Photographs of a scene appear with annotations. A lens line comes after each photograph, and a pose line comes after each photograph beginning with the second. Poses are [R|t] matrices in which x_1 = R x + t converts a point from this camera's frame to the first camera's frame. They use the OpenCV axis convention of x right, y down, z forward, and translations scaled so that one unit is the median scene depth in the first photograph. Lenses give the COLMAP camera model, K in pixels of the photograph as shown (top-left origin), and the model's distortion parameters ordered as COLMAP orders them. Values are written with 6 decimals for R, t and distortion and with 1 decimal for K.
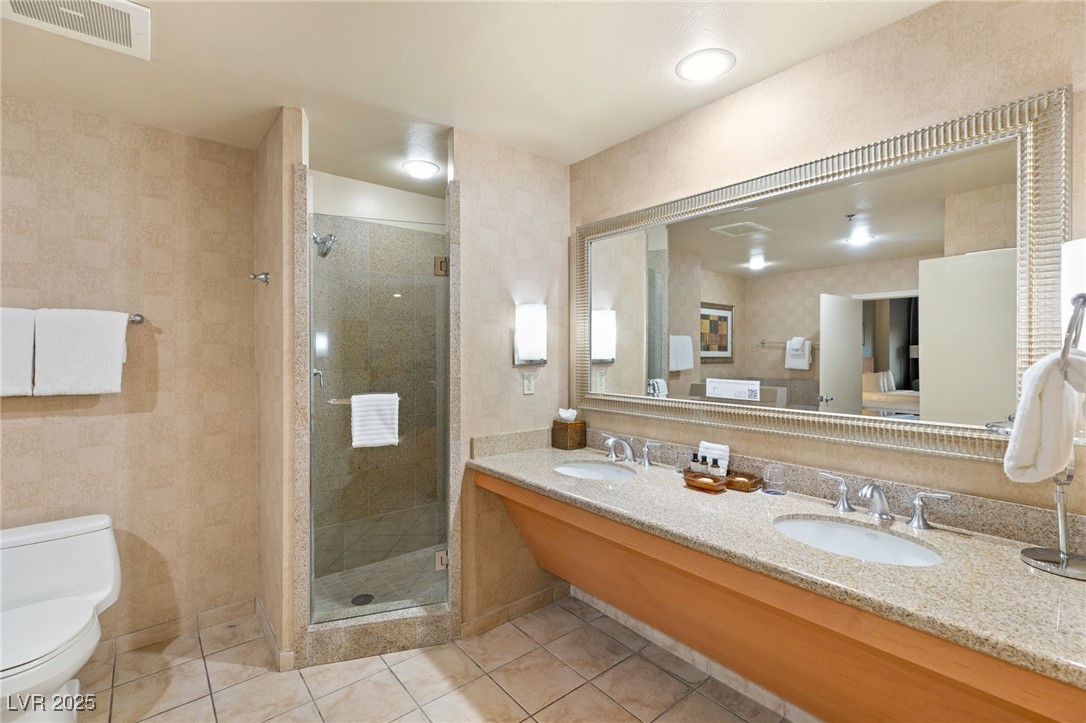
lens RADIAL K [[482.4, 0, 544.8], [0, 482.4, 356.9], [0, 0, 1]] dist [0.002858, 0.000371]
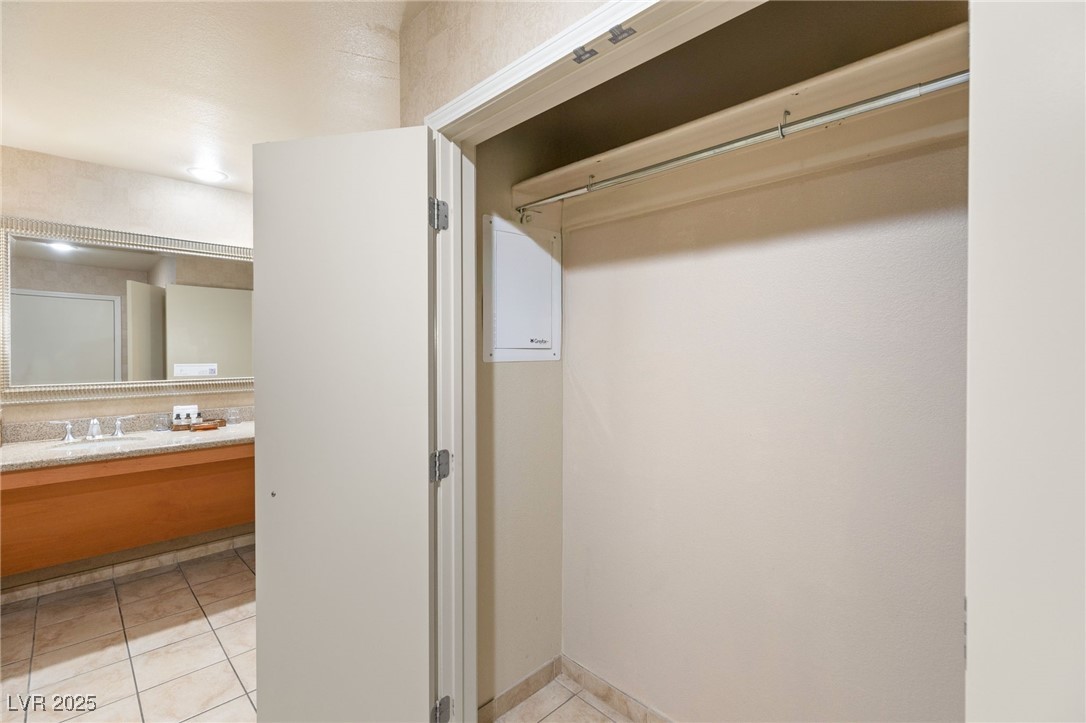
lens RADIAL K [[484.1, 0, 541.7], [0, 484.1, 351.8], [0, 0, 1]] dist [0.002815, 0.000620]
pose [[-0.087655, -0.005474, 0.996136, -1.208662], [0.007328, 0.999954, 0.006140, 0.005883], [-0.996124, 0.007838, -0.087611, 0.001914]]
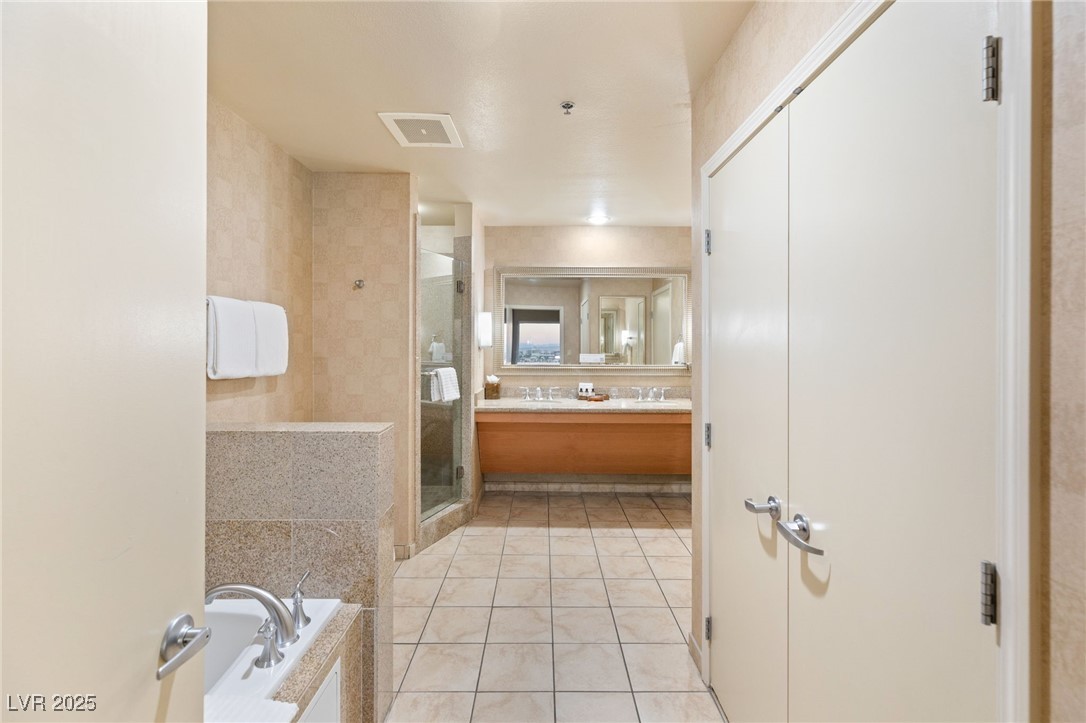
lens RADIAL K [[488.1, 0, 541.6], [0, 488.1, 345.2], [0, 0, 1]] dist [0.000454, 0.000011]
pose [[0.637262, -0.002124, 0.770645, -1.398348], [0.002574, 0.999996, 0.000628, 0.004494], [-0.770643, 0.001584, 0.637265, -0.246336]]
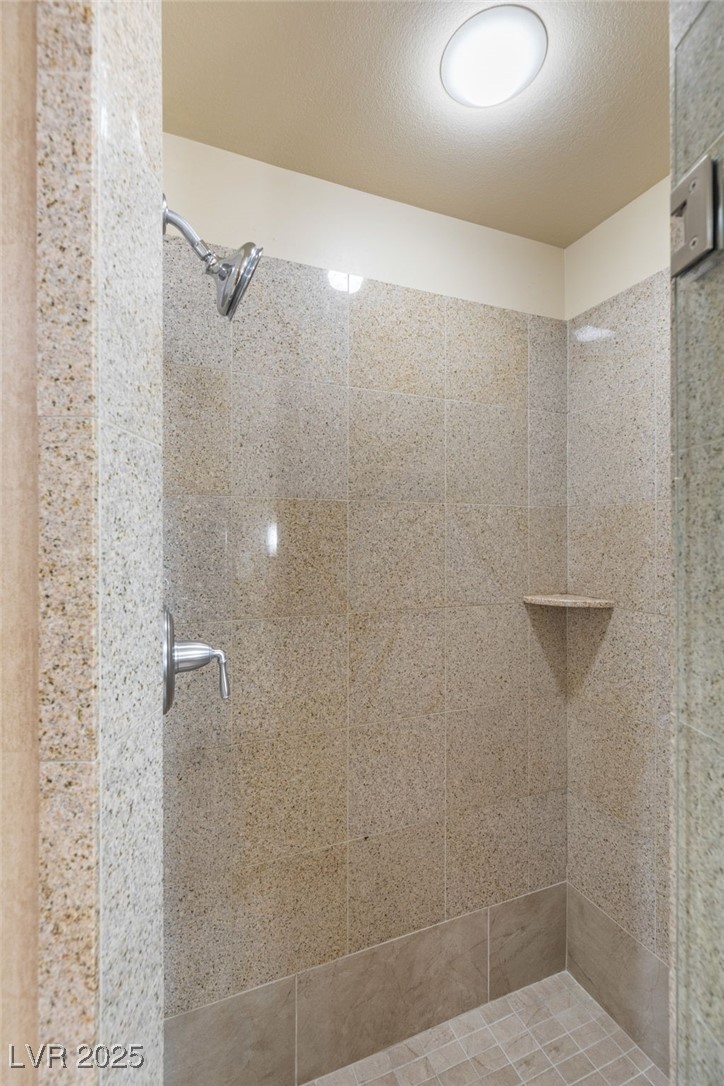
lens RADIAL K [[484.1, 0, 362.0], [0, 484.1, 543.0], [0, 0, 1]] dist [0.002815, 0.000620]
pose [[0.956668, -0.002717, -0.291170, -0.318334], [0.001499, 0.999989, -0.004405, -0.050590], [0.291179, 0.003777, 0.956661, 0.825008]]
